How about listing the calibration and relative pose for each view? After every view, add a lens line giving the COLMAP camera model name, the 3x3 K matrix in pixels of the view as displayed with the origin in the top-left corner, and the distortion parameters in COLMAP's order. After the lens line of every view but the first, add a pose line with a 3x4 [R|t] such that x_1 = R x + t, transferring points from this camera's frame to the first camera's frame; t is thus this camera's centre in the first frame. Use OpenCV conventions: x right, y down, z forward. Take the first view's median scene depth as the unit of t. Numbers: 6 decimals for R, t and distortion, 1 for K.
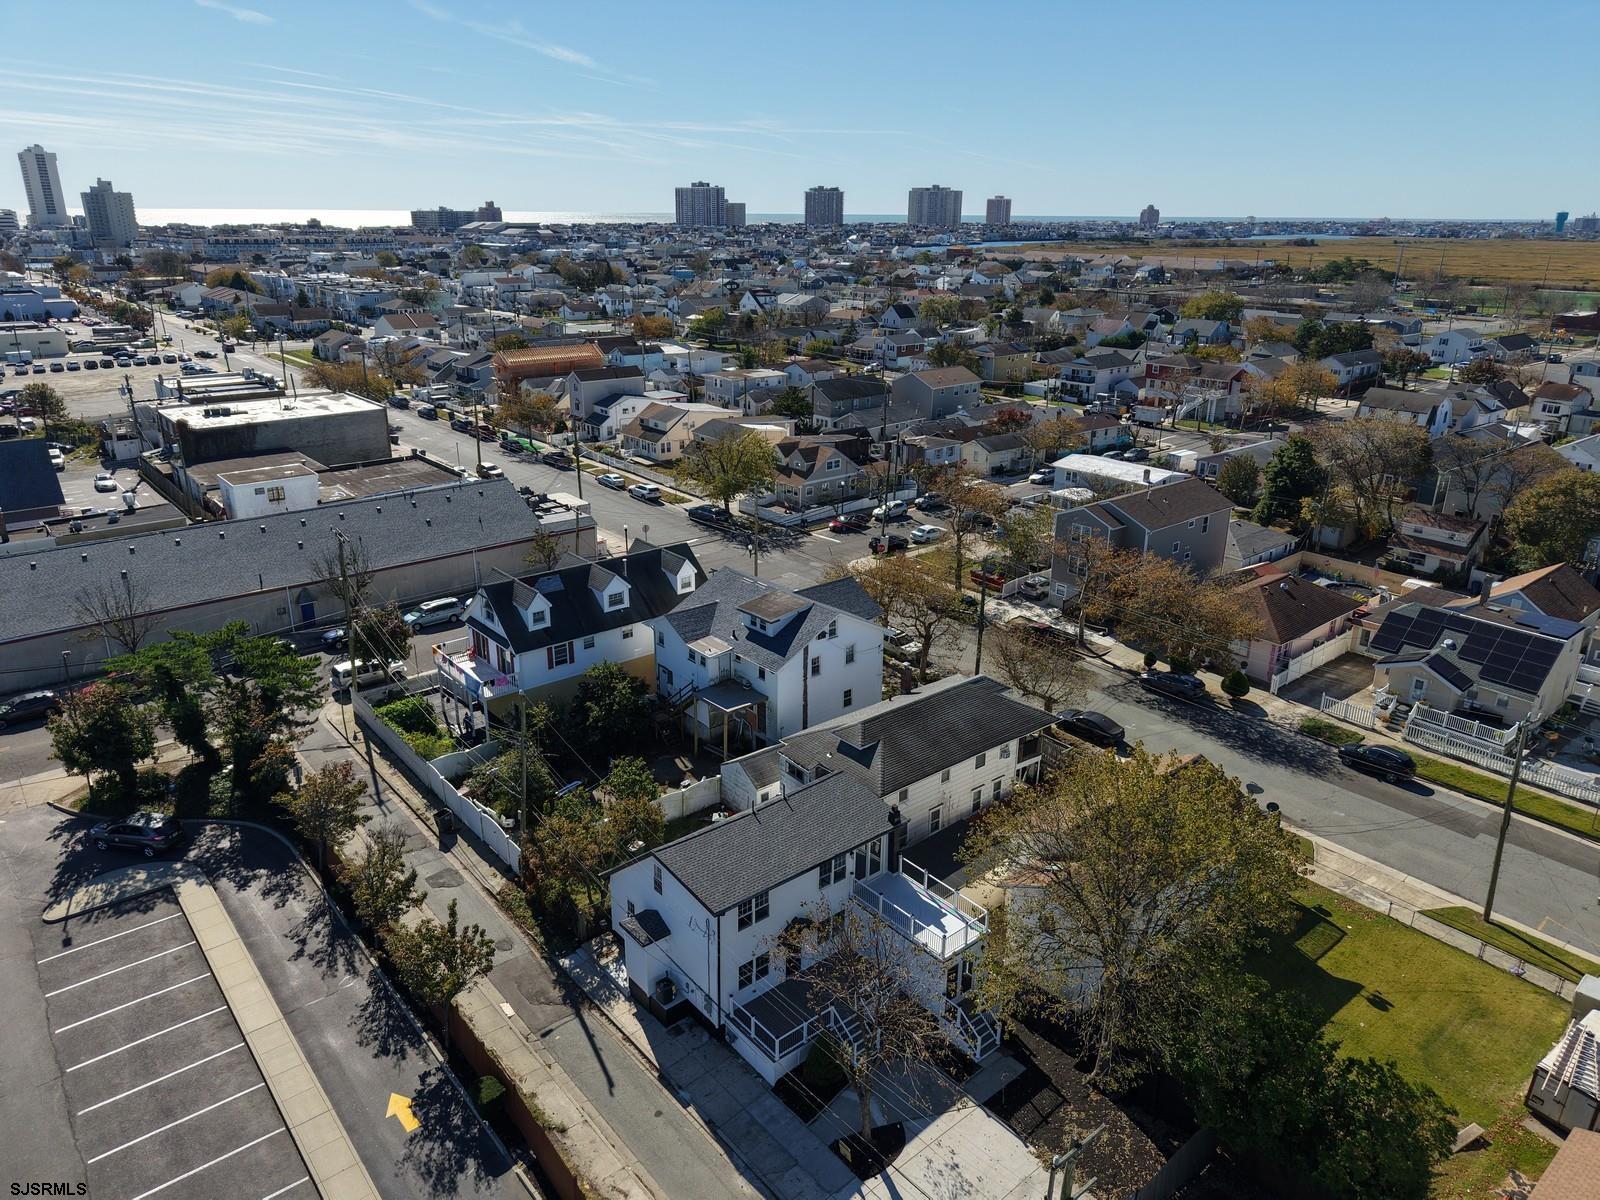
lens RADIAL K [[1072.5, 0, 790.5], [0, 1072.5, 607.7], [0, 0, 1]] dist [0.015307, -0.015496]
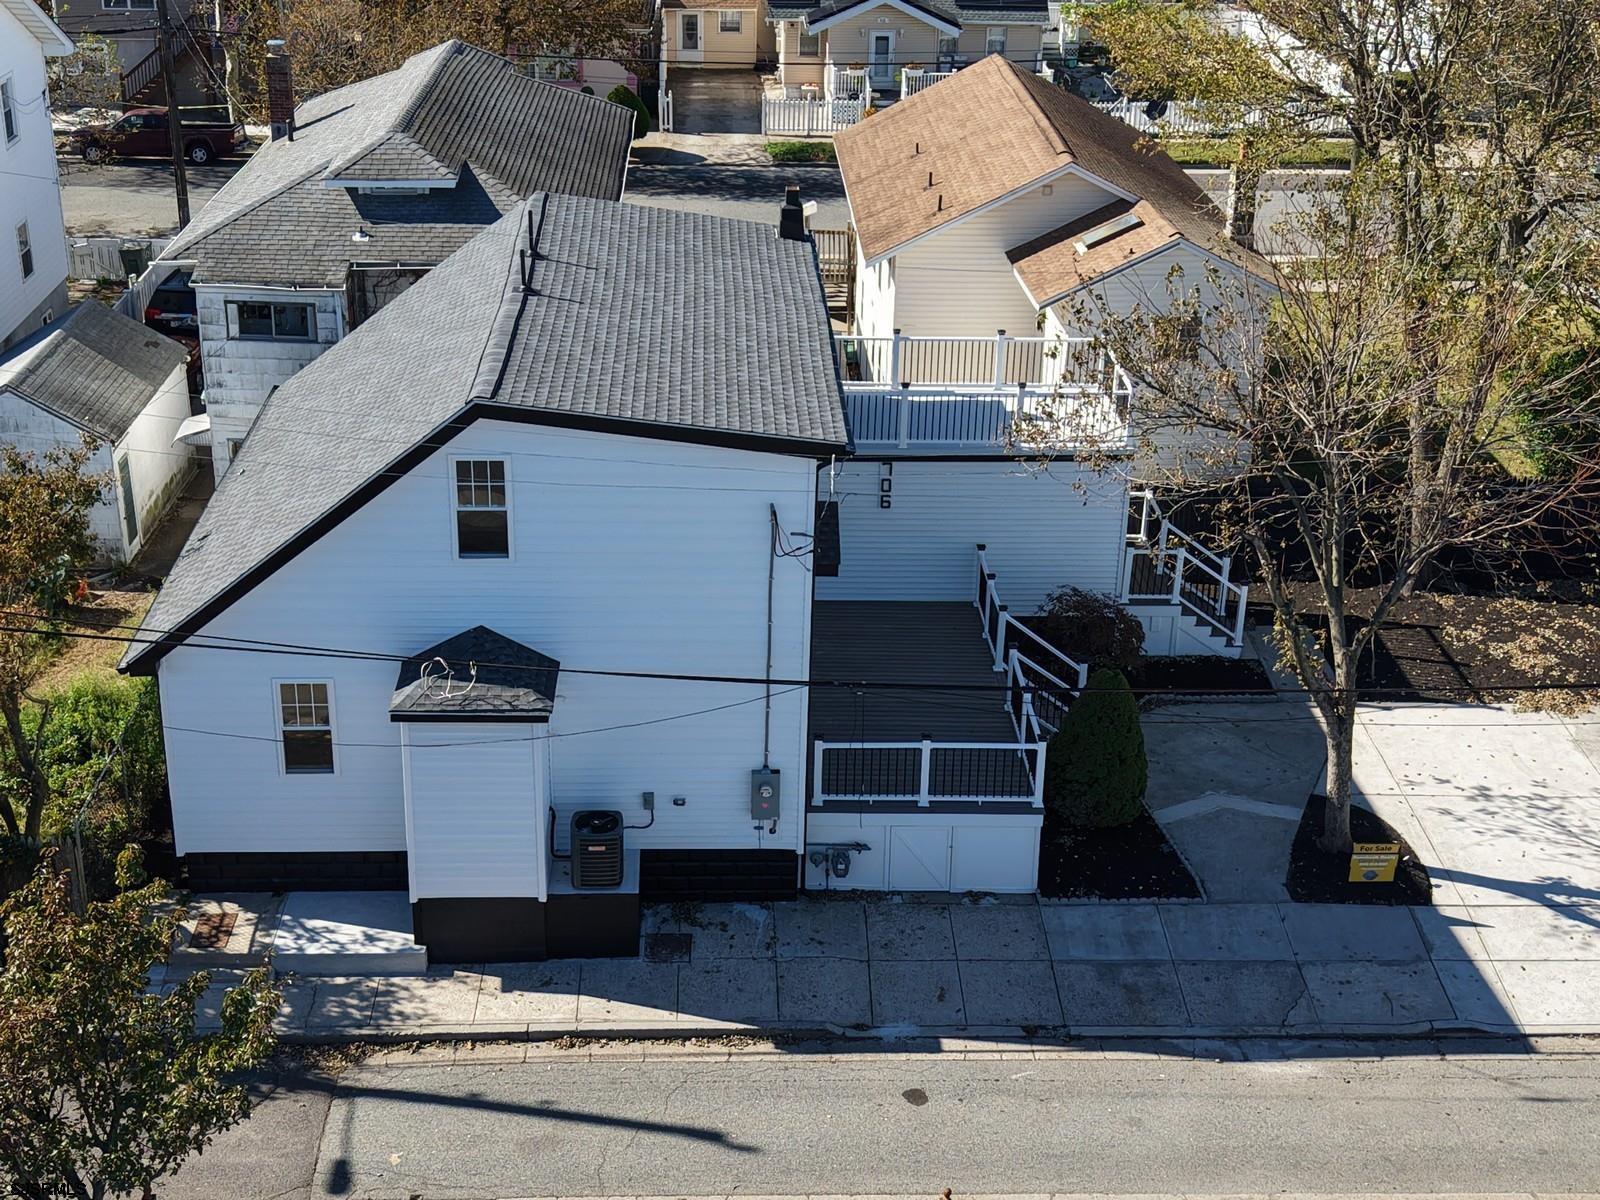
lens RADIAL K [[2094.4, 0, 785.5], [0, 2094.4, 580.0], [0, 0, 1]] dist [0.108266, 0.000000]
pose [[0.612954, -0.310800, 0.726423, -0.473174], [0.262500, 0.947267, 0.183791, 0.177797], [-0.745239, 0.078031, 0.662216, 0.528395]]
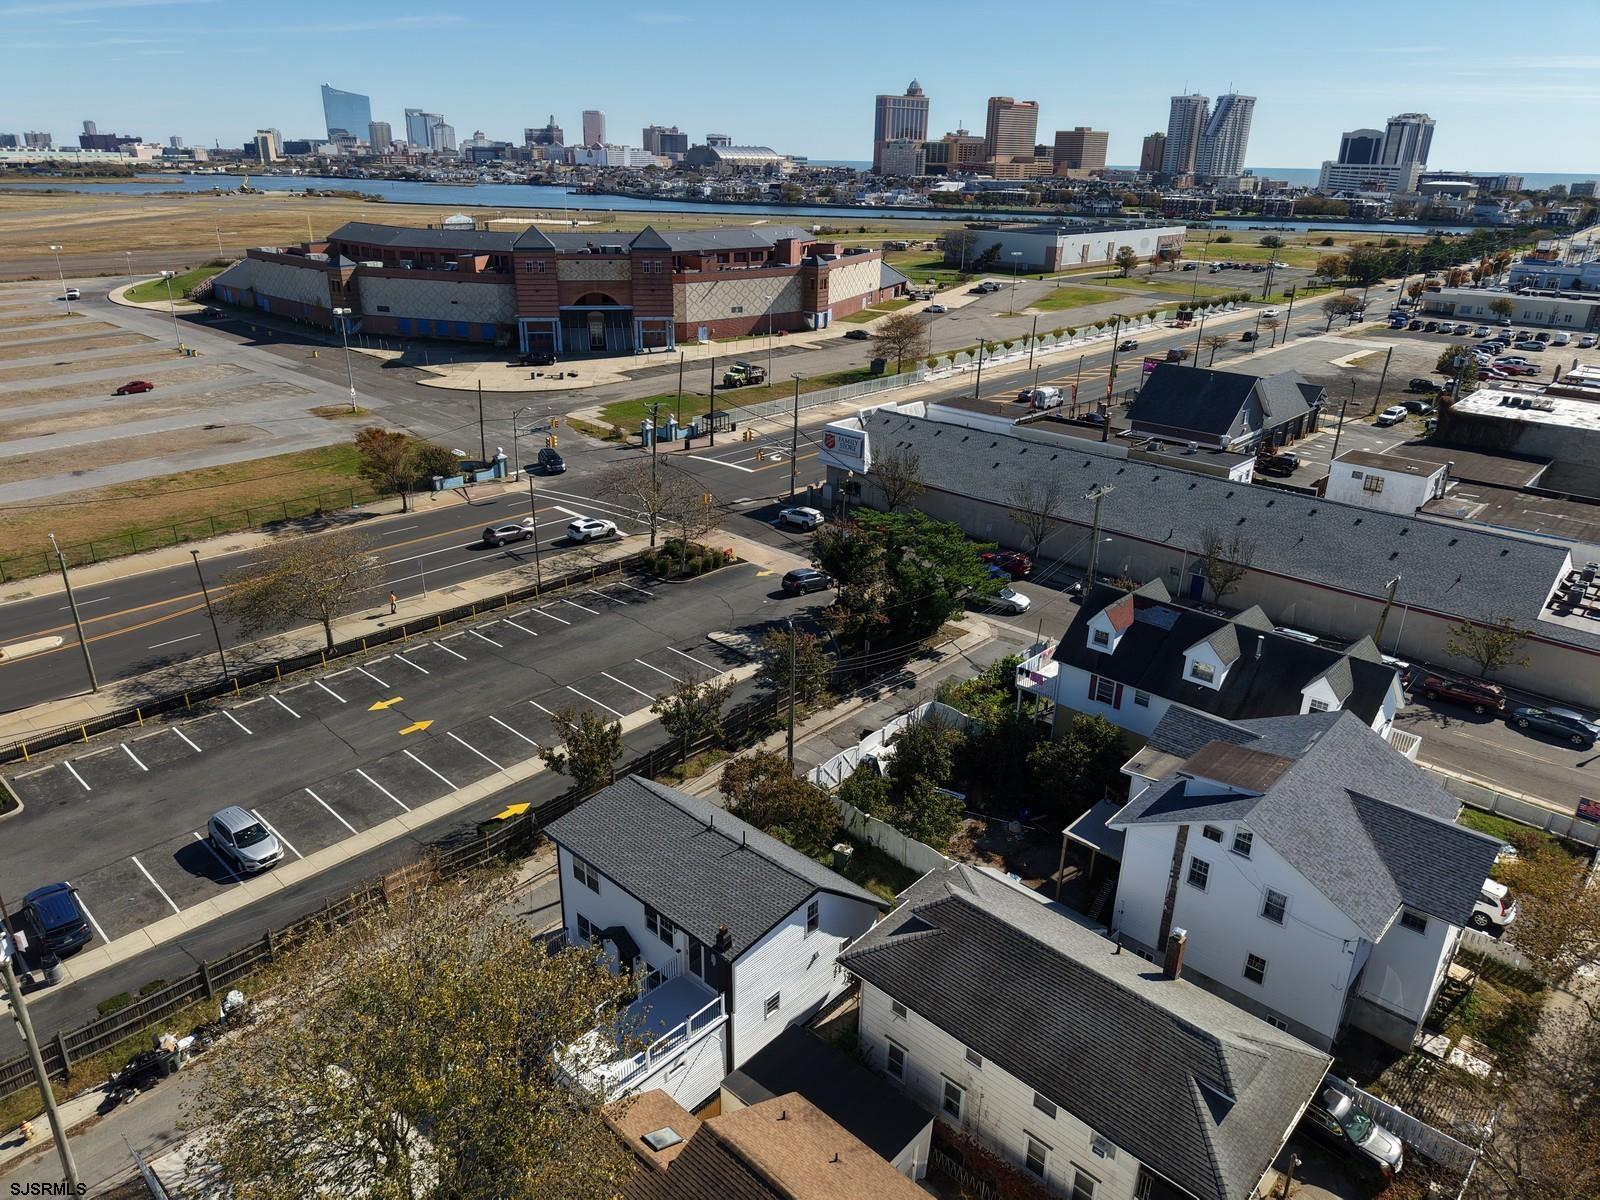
lens RADIAL K [[1072.5, 0, 797.2], [0, 1072.5, 605.9], [0, 0, 1]] dist [0.015307, -0.015496]
pose [[0.109590, 0.374470, -0.920740, 0.721326], [-0.355947, 0.879673, 0.315401, -0.276009], [0.928058, 0.293169, 0.229695, 0.808875]]
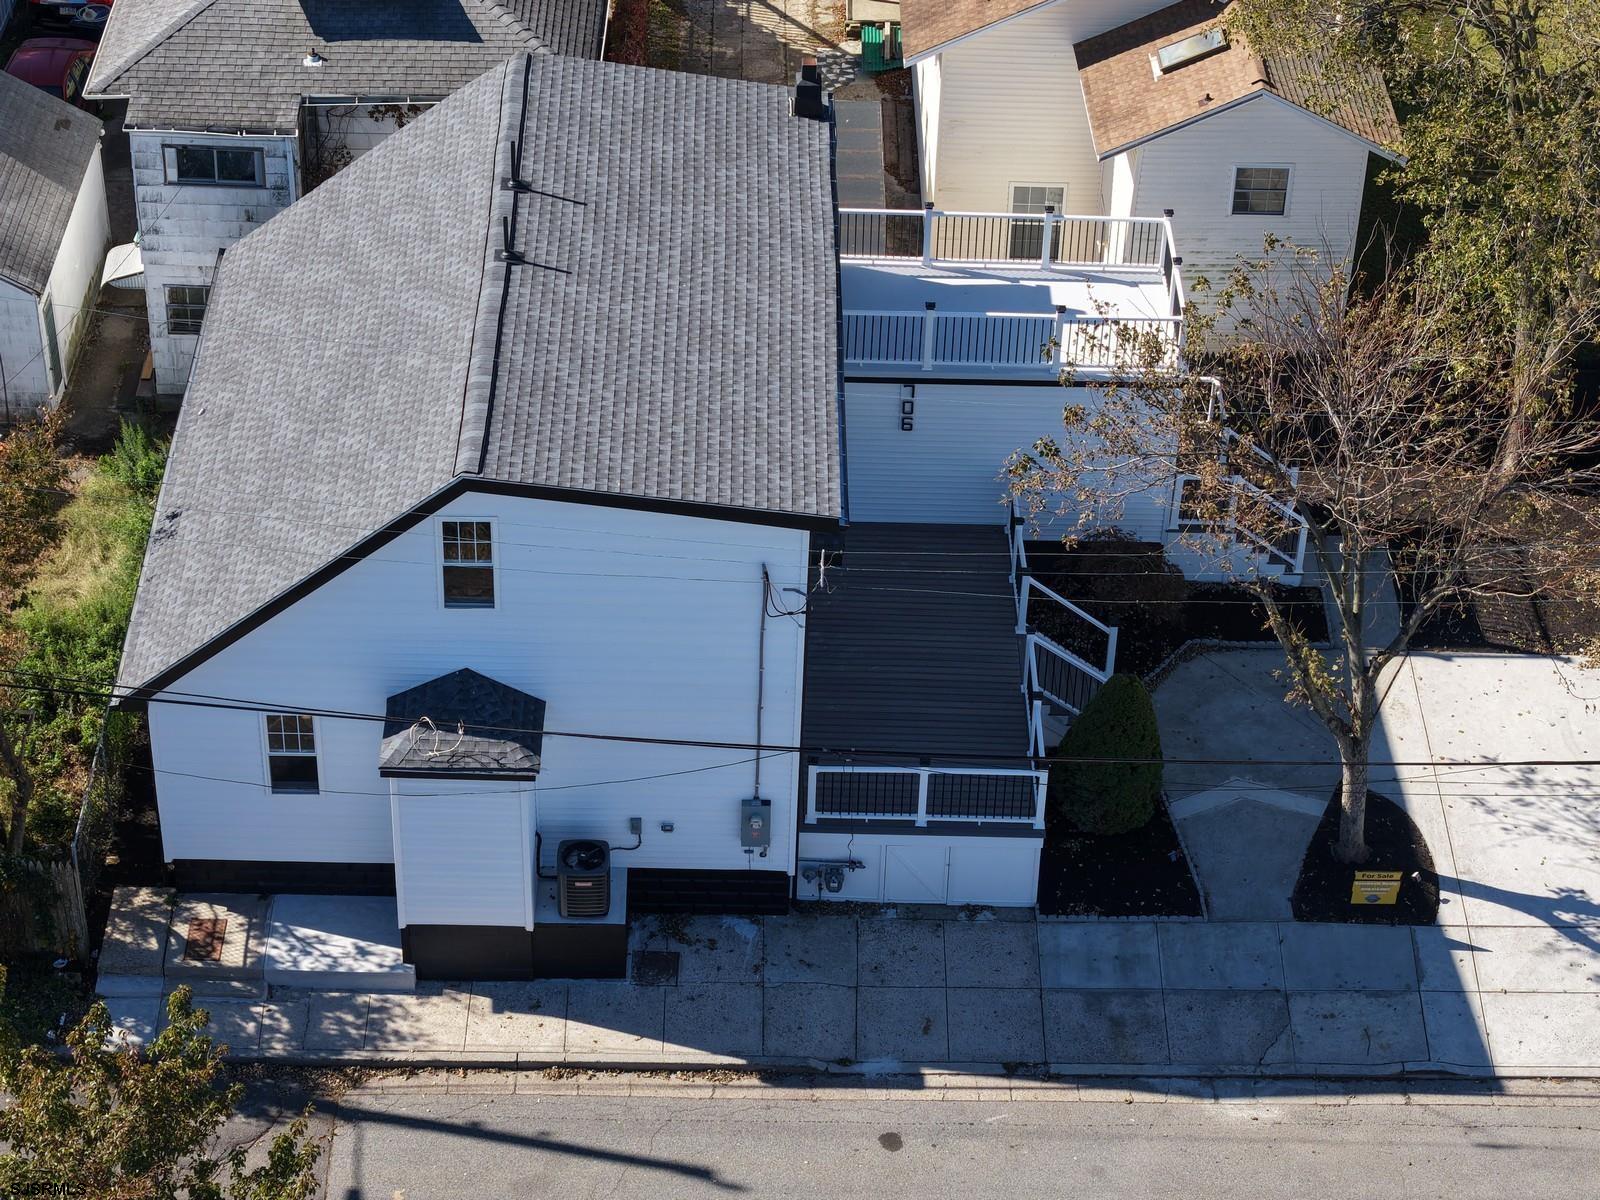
lens RADIAL K [[3311.3, 0, 805.6], [0, 3311.3, 582.5], [0, 0, 1]] dist [-0.159371, 0.000000]
pose [[0.633966, -0.452491, 0.627167, -0.597051], [0.248433, 0.887139, 0.388930, -0.064143], [-0.732371, -0.090759, 0.674830, 0.312853]]
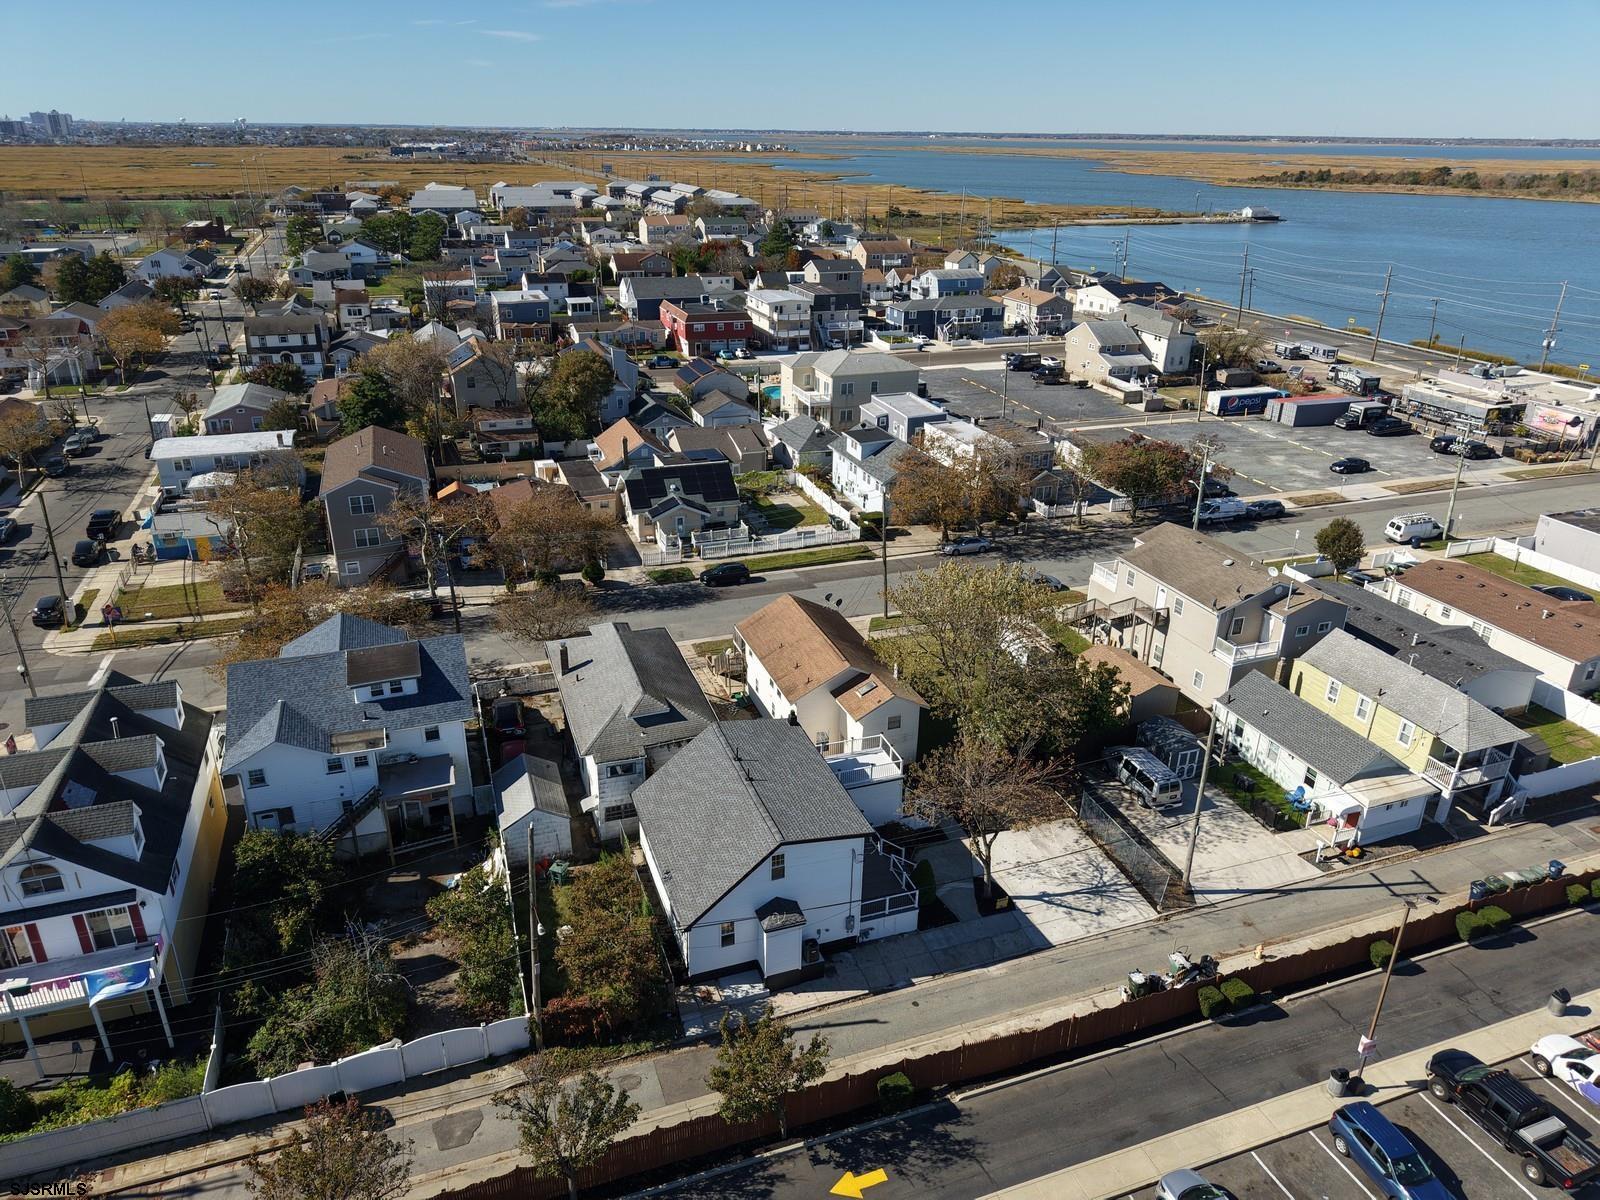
lens RADIAL K [[1072.5, 0, 792.4], [0, 1072.5, 600.4], [0, 0, 1]] dist [0.015307, -0.015496]
pose [[0.344259, -0.381727, 0.857770, -0.874046], [0.317146, 0.907194, 0.276438, -0.256339], [-0.883688, 0.176872, 0.433373, 0.461637]]
